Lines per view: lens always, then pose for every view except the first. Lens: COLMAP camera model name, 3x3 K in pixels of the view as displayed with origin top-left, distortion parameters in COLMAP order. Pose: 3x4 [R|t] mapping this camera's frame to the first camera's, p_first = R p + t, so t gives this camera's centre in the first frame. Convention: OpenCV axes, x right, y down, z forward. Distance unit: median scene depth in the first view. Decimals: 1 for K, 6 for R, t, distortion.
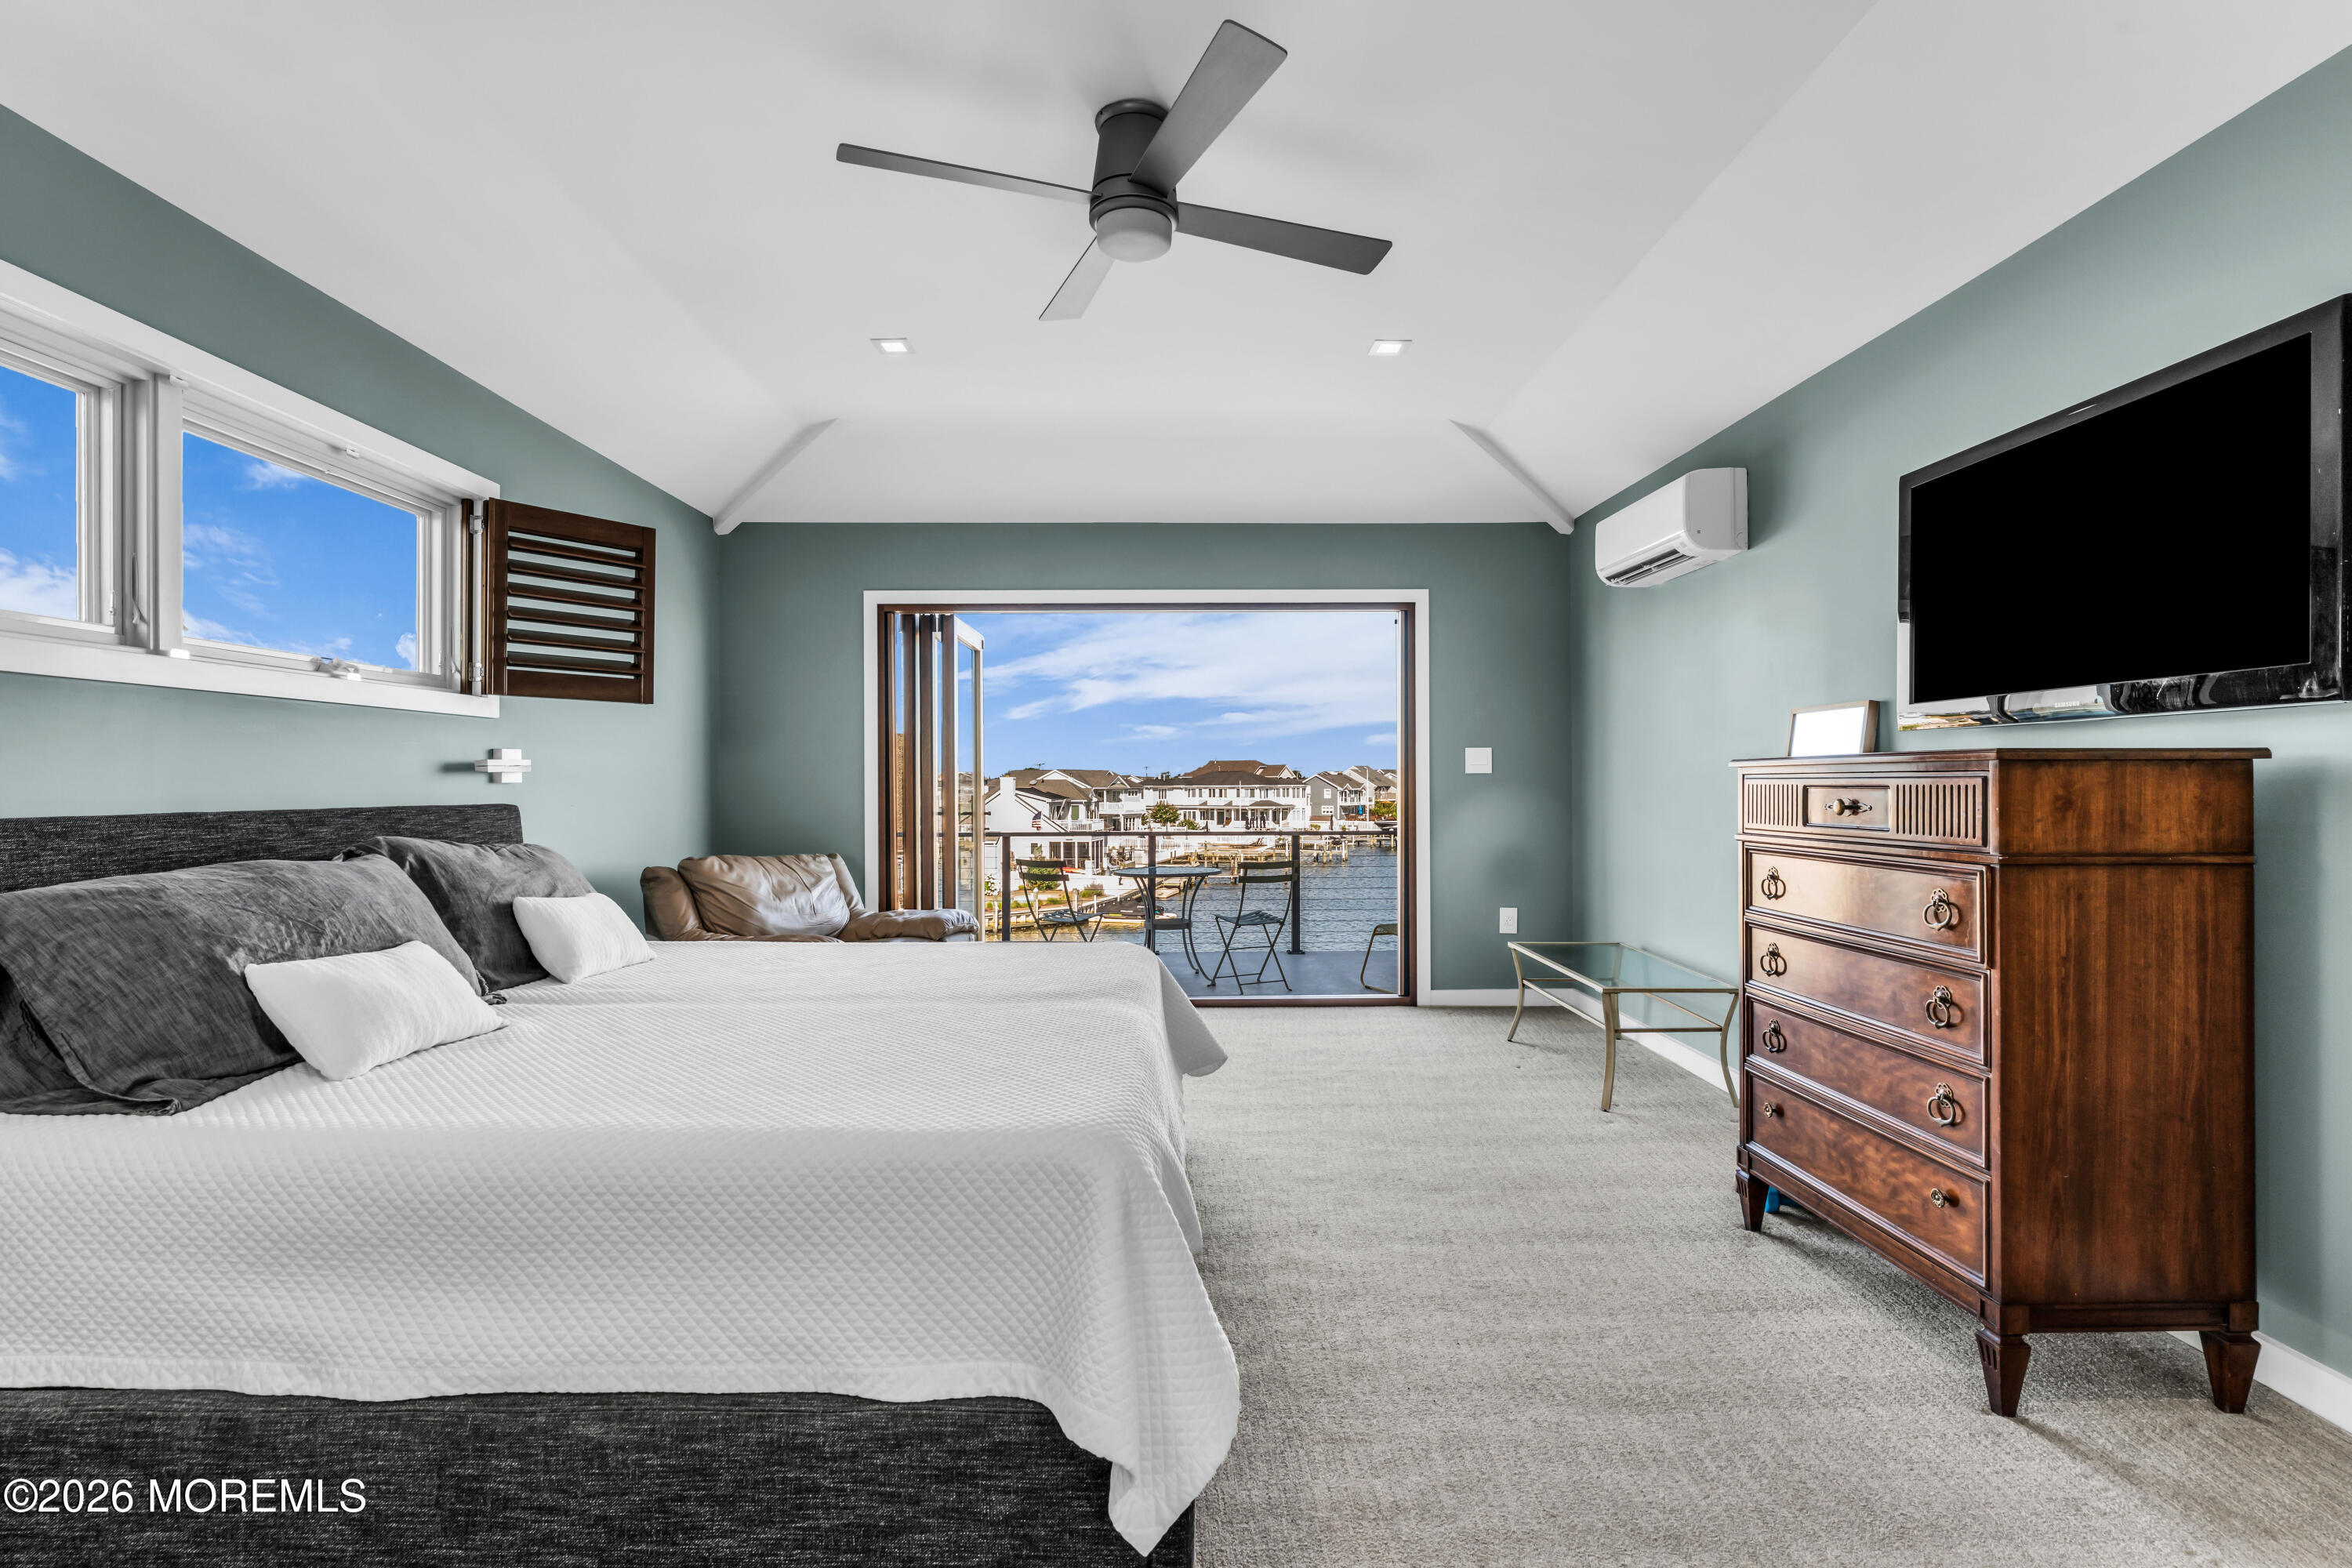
lens RADIAL K [[1101.8, 0, 1176.0], [0, 1101.8, 784.0], [0, 0, 1]] dist [-0.003725, -0.000265]
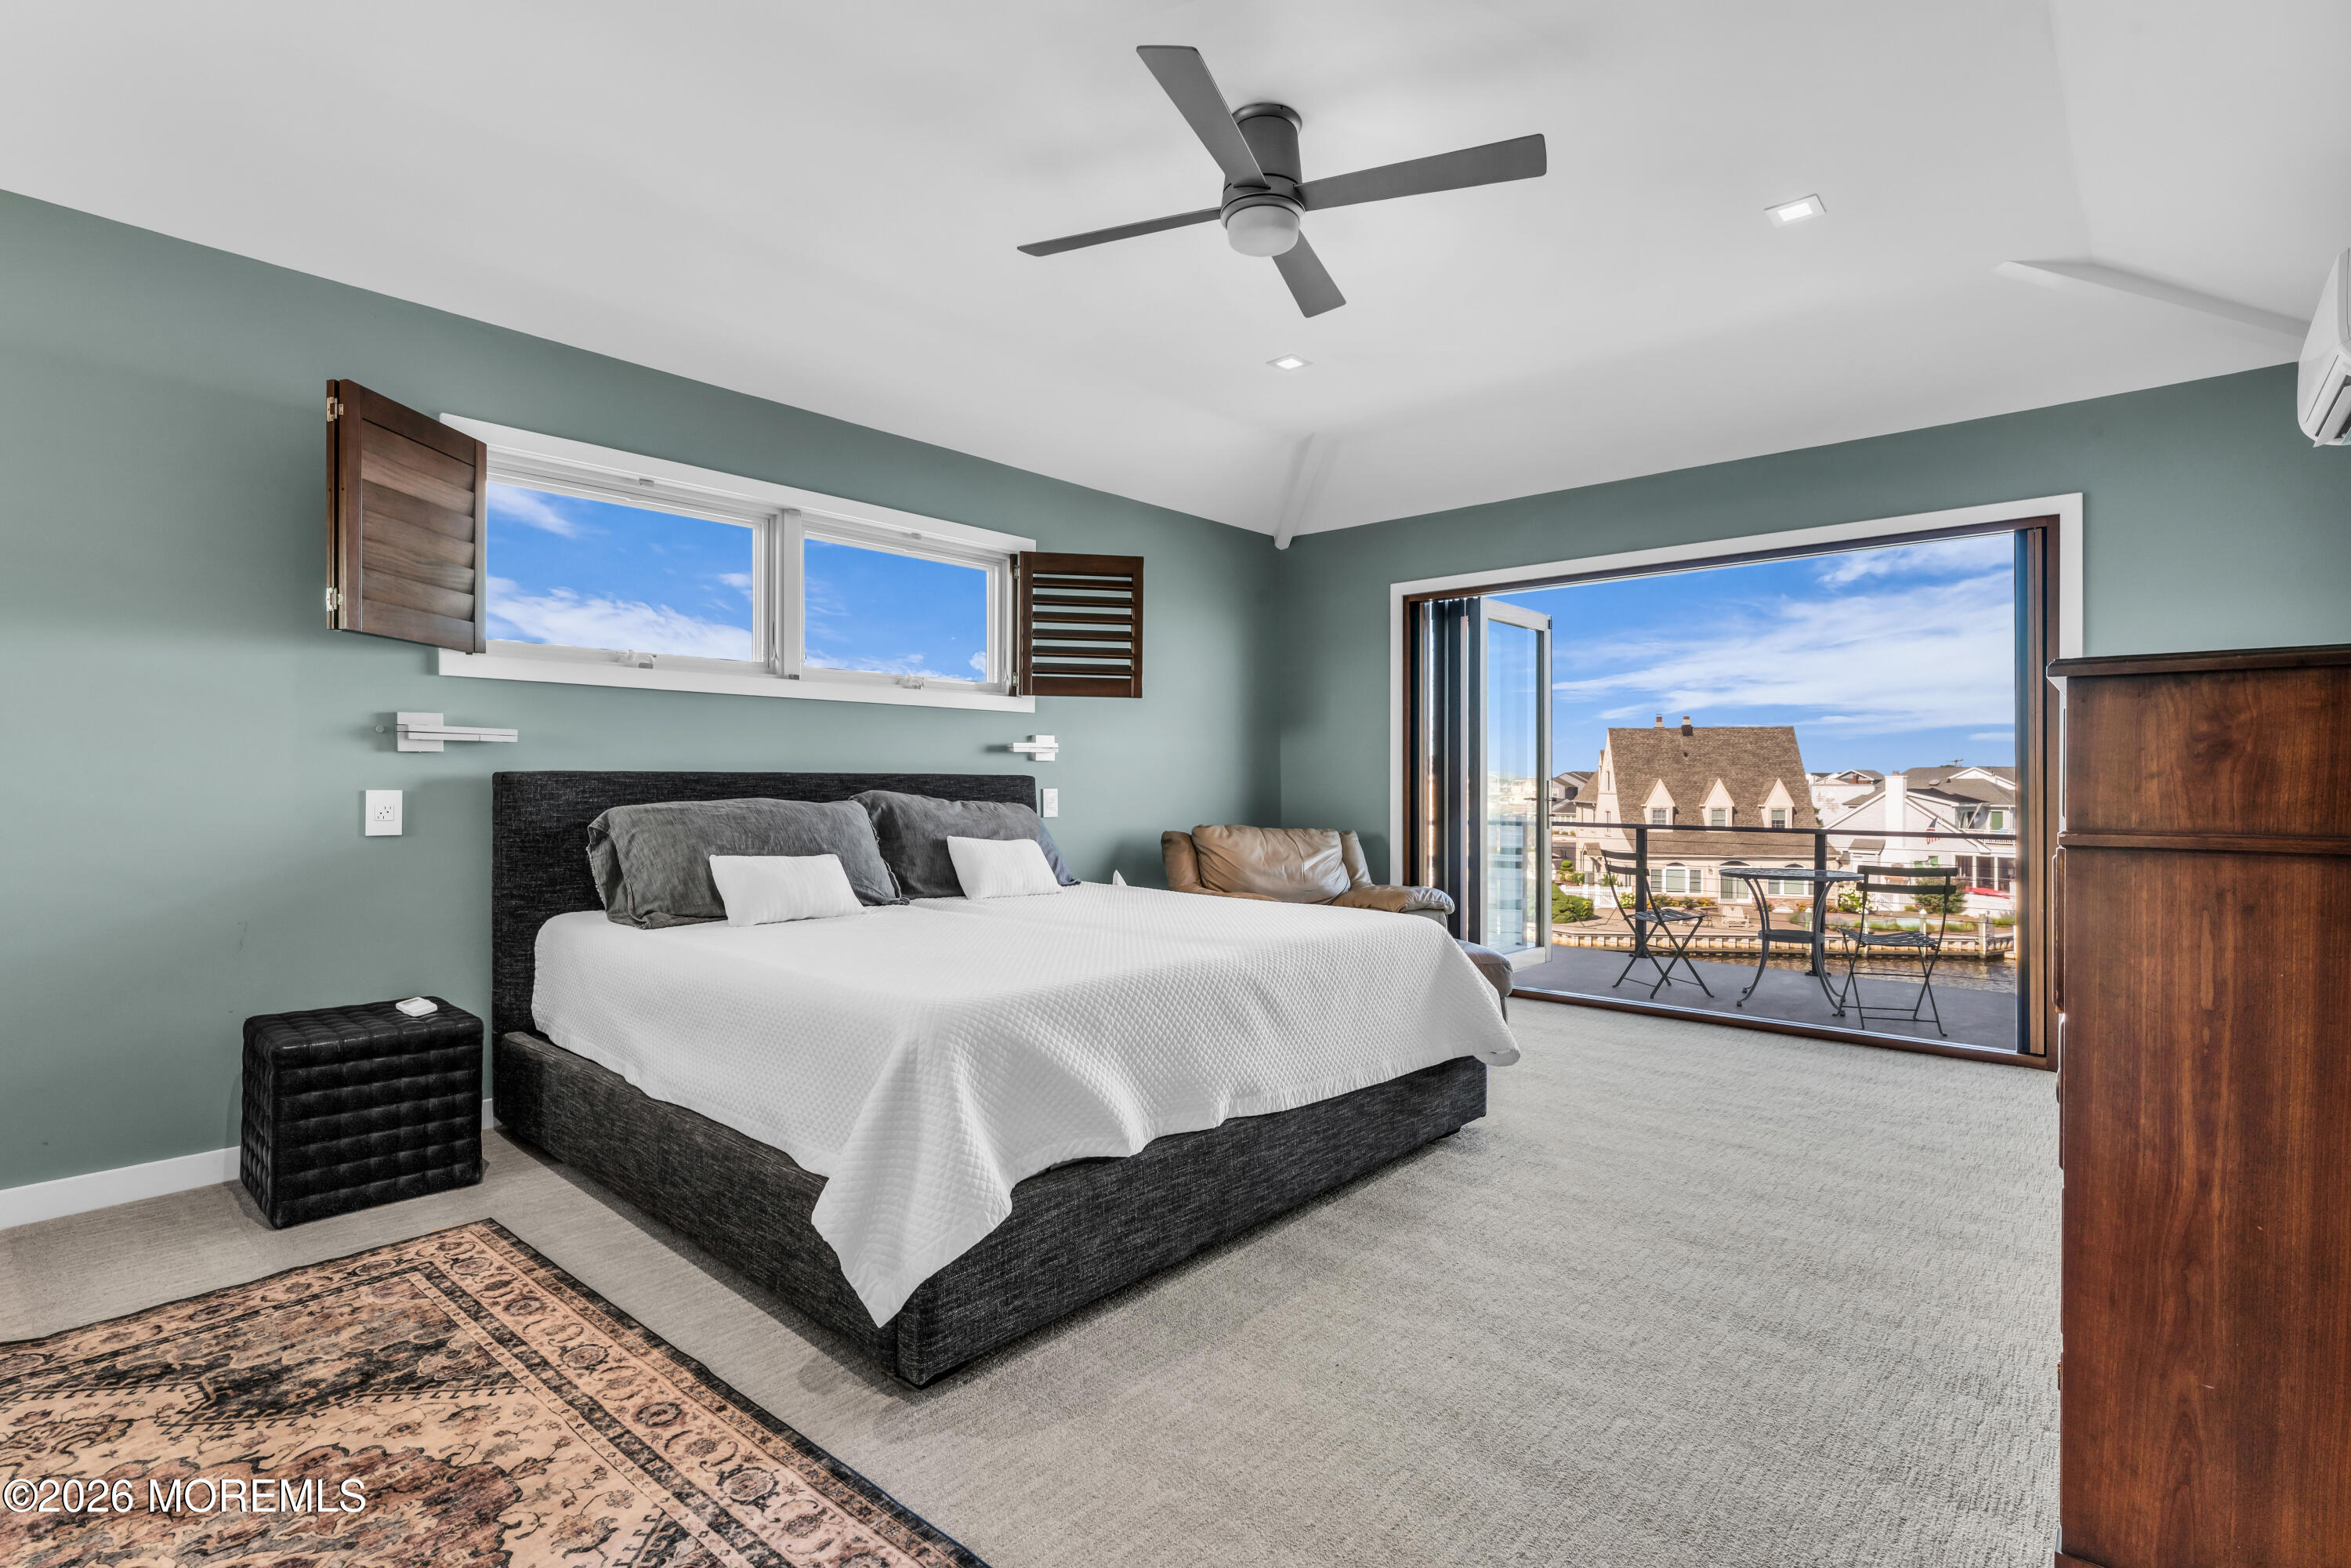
lens RADIAL K [[1115.0, 0, 1175.5], [0, 1115.0, 784.0], [0, 0, 1]] dist [-0.001773, -0.000019]
pose [[0.736463, 0.007749, -0.676433, 0.626622], [-0.006966, 0.999968, 0.003871, 0.030460], [0.676442, 0.001861, 0.736494, 0.150931]]
